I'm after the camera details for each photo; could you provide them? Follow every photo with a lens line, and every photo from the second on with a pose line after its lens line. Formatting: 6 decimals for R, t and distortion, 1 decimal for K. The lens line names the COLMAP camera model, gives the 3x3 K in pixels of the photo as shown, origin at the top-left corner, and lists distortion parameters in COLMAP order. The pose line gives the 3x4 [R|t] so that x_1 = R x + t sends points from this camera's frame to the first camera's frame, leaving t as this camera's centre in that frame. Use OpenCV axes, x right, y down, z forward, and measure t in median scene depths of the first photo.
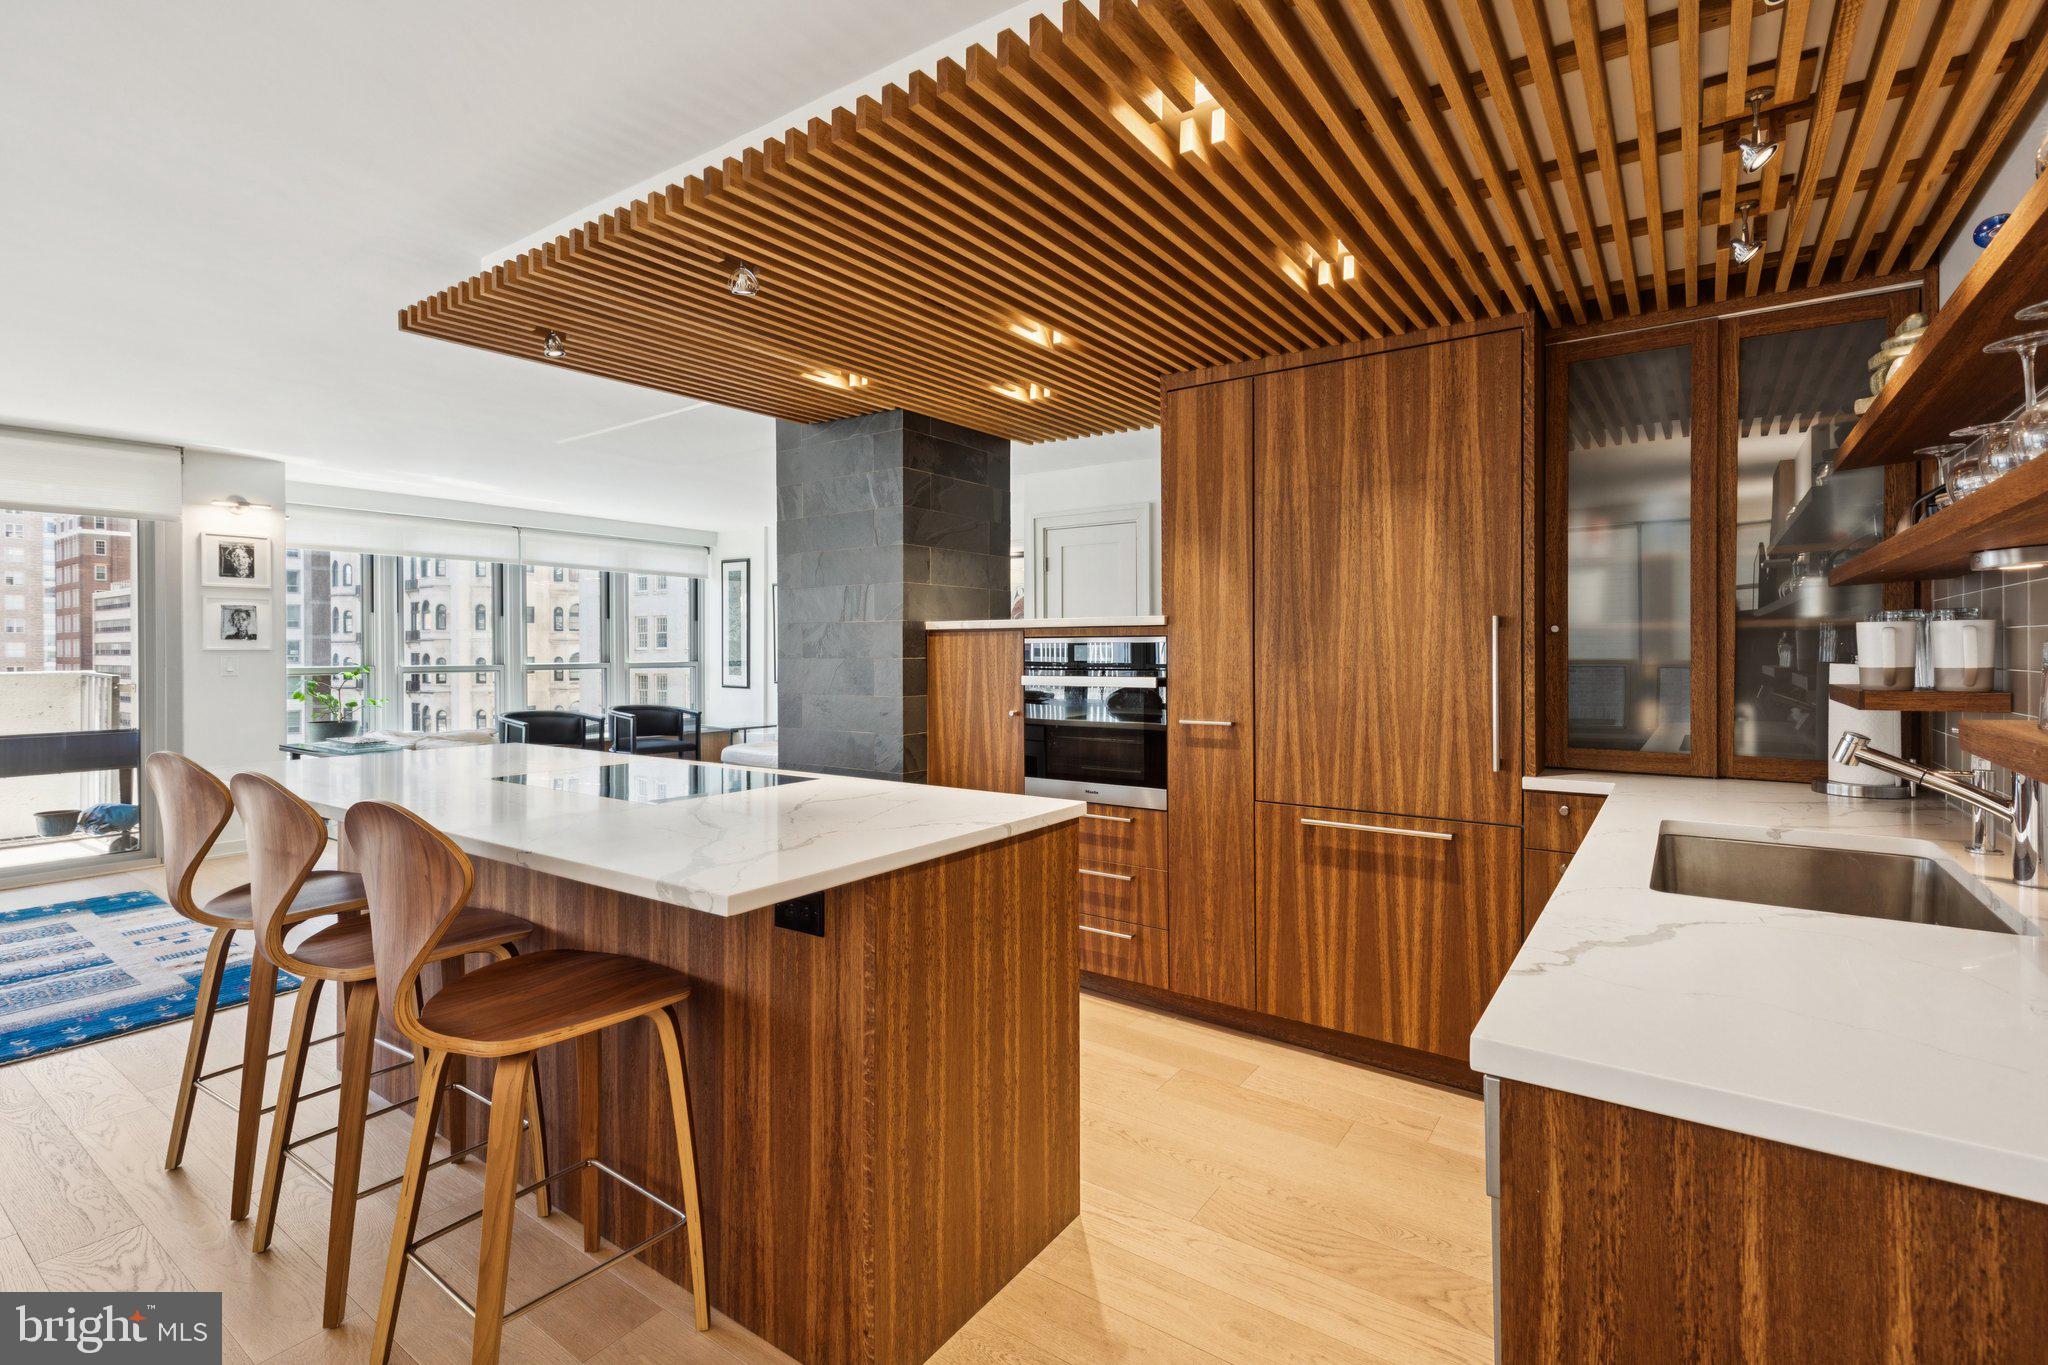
lens RADIAL K [[955.9, 0, 1003.8], [0, 955.9, 639.2], [0, 0, 1]] dist [0.009226, -0.001140]
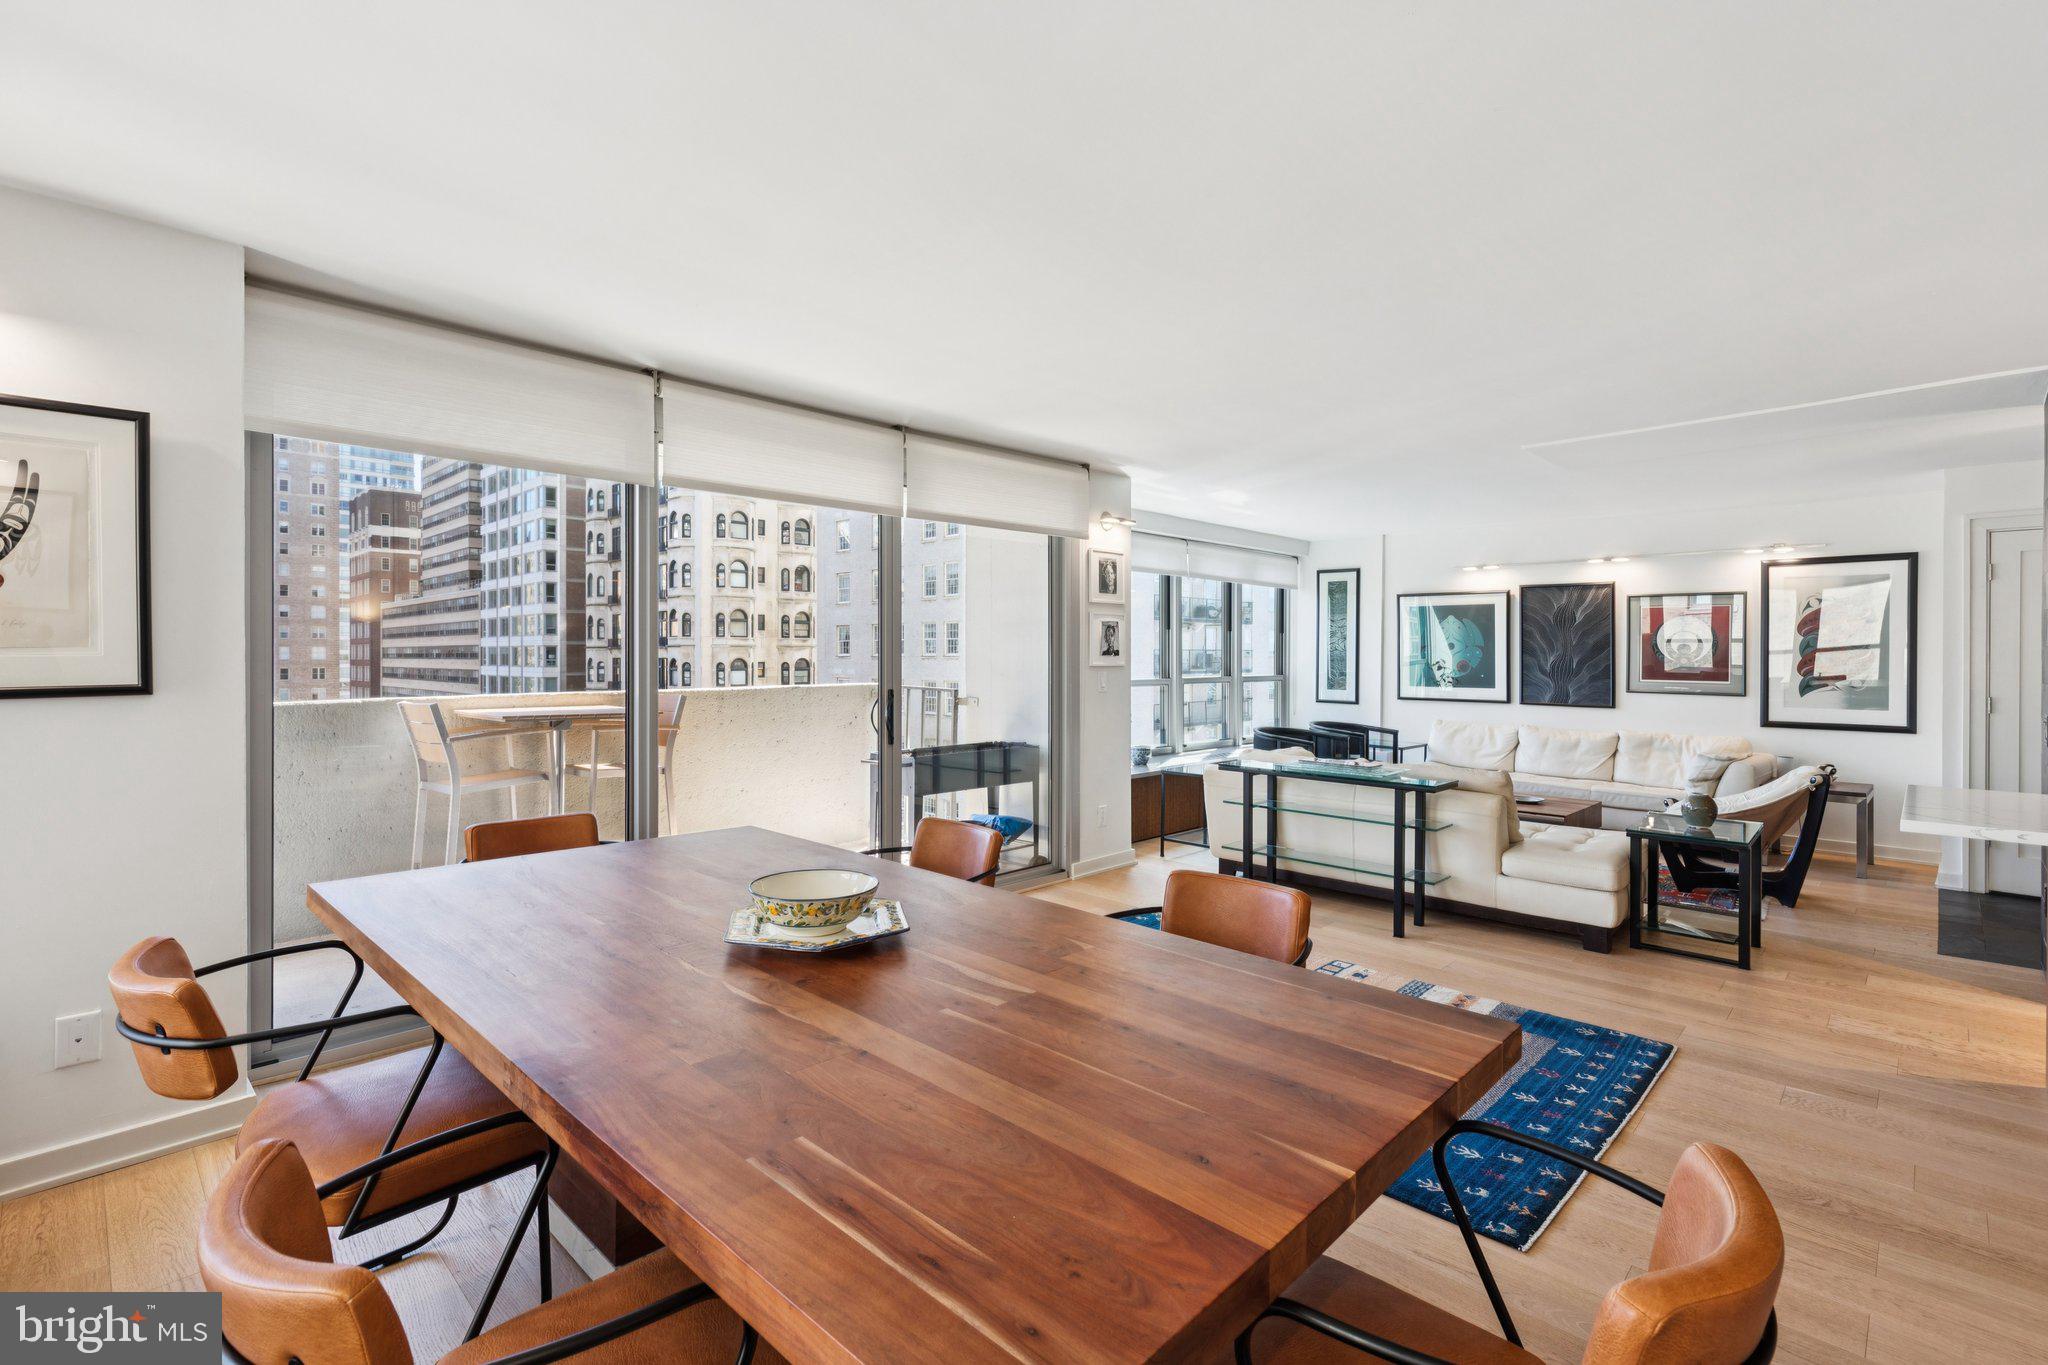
lens RADIAL K [[955.9, 0, 1004.9], [0, 955.9, 657.6], [0, 0, 1]] dist [0.009226, -0.001140]
pose [[0.984020, 0.006250, -0.177946, -1.418062], [-0.004228, 0.999922, 0.011737, -0.015820], [0.178005, -0.010797, 0.983970, -0.017895]]
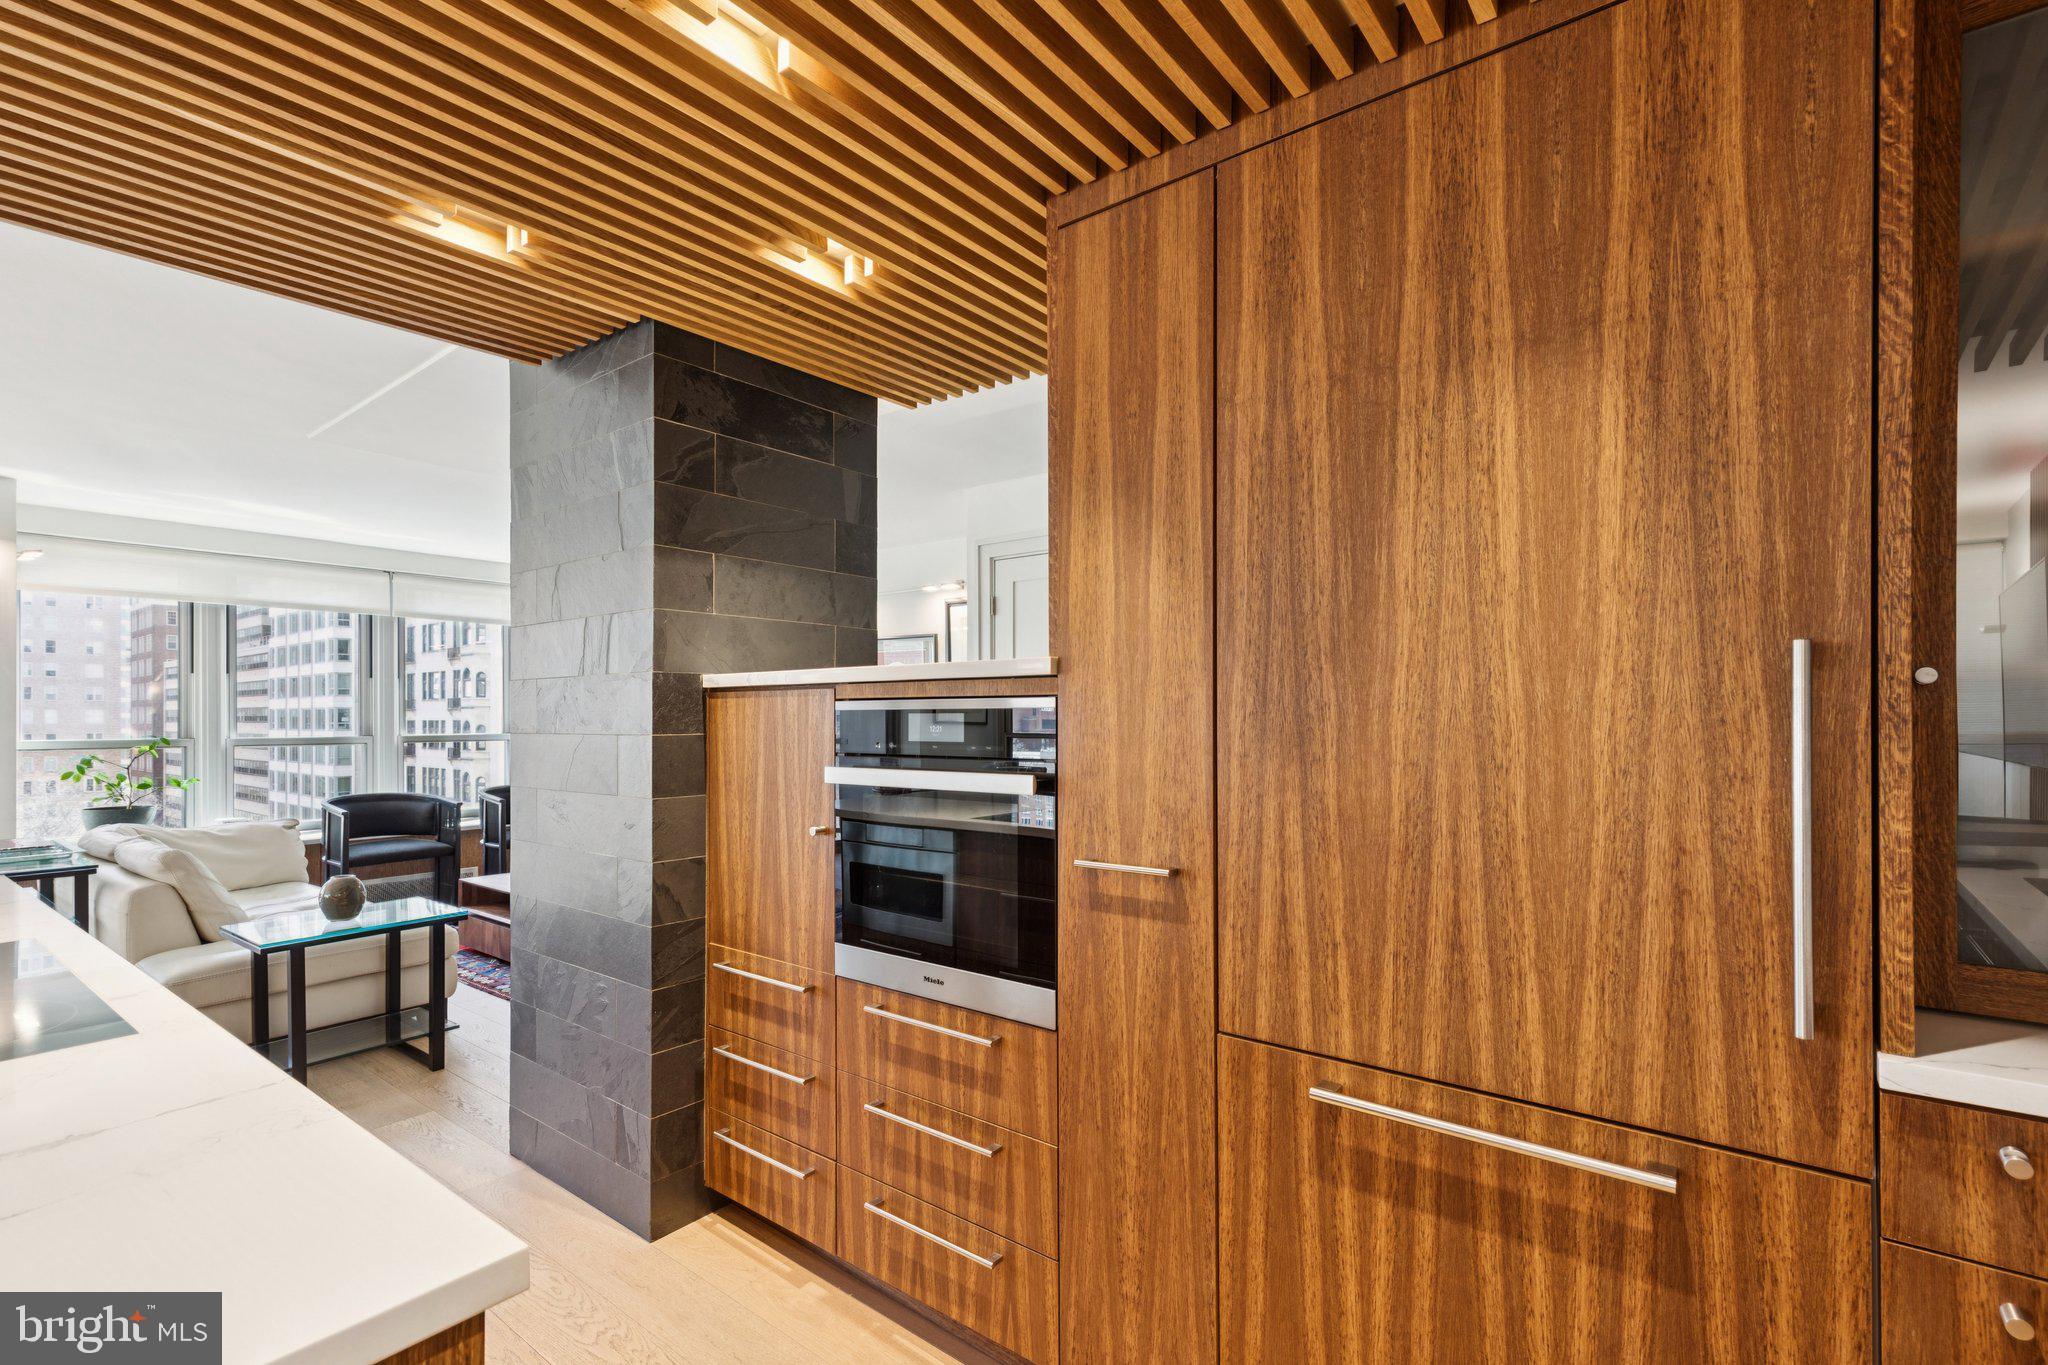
lens RADIAL K [[955.9, 0, 1006.3], [0, 955.9, 707.1], [0, 0, 1]] dist [0.009226, -0.001140]
pose [[0.999209, 0.001254, -0.039738, 0.178396], [-0.001268, 0.999999, -0.000331, 0.003246], [0.039737, 0.000381, 0.999210, 0.519818]]
